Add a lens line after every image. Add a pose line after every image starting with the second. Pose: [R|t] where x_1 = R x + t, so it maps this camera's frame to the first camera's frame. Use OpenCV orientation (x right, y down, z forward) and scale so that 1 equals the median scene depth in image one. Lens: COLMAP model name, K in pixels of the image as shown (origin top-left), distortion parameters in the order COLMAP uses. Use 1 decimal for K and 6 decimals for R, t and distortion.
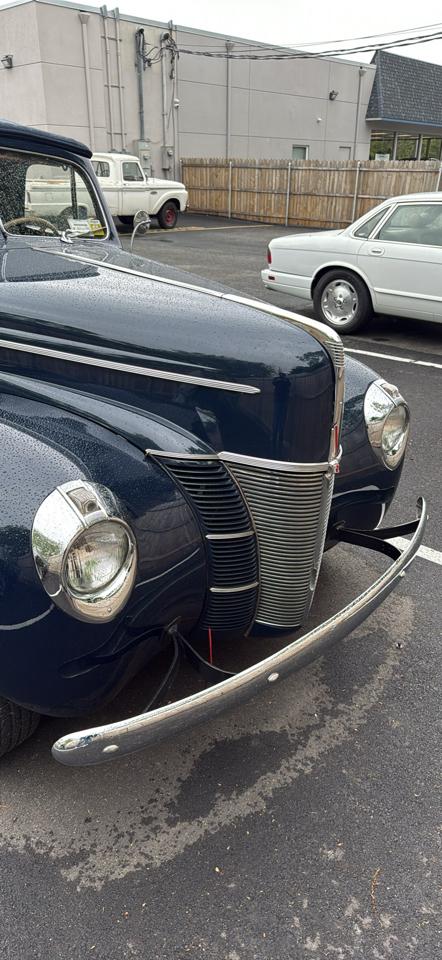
lens RADIAL K [[651.9, 0, 221.0], [0, 651.9, 480.0], [0, 0, 1]] dist [0.001372, -0.006353]
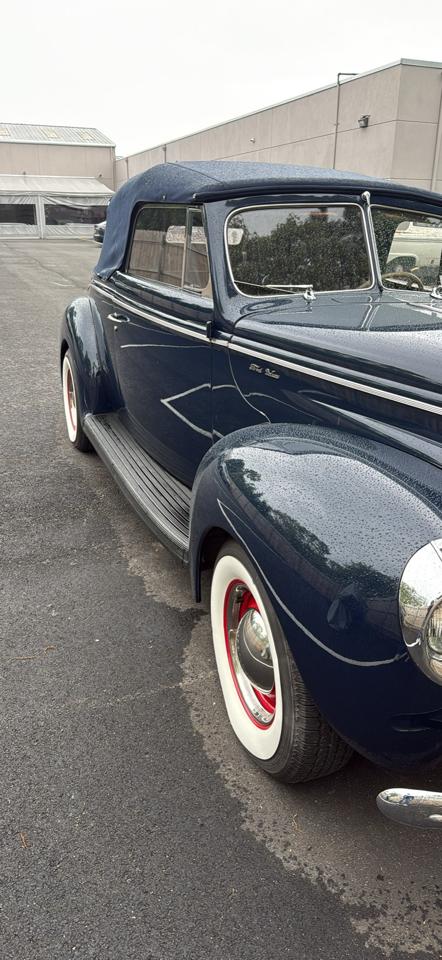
lens RADIAL K [[651.9, 0, 221.0], [0, 651.9, 480.0], [0, 0, 1]] dist [0.001372, -0.006353]
pose [[0.900222, 0.166603, -0.402297, -0.128966], [-0.192019, 0.981113, -0.023375, 0.003037], [0.390805, 0.098291, 0.915211, -0.052492]]
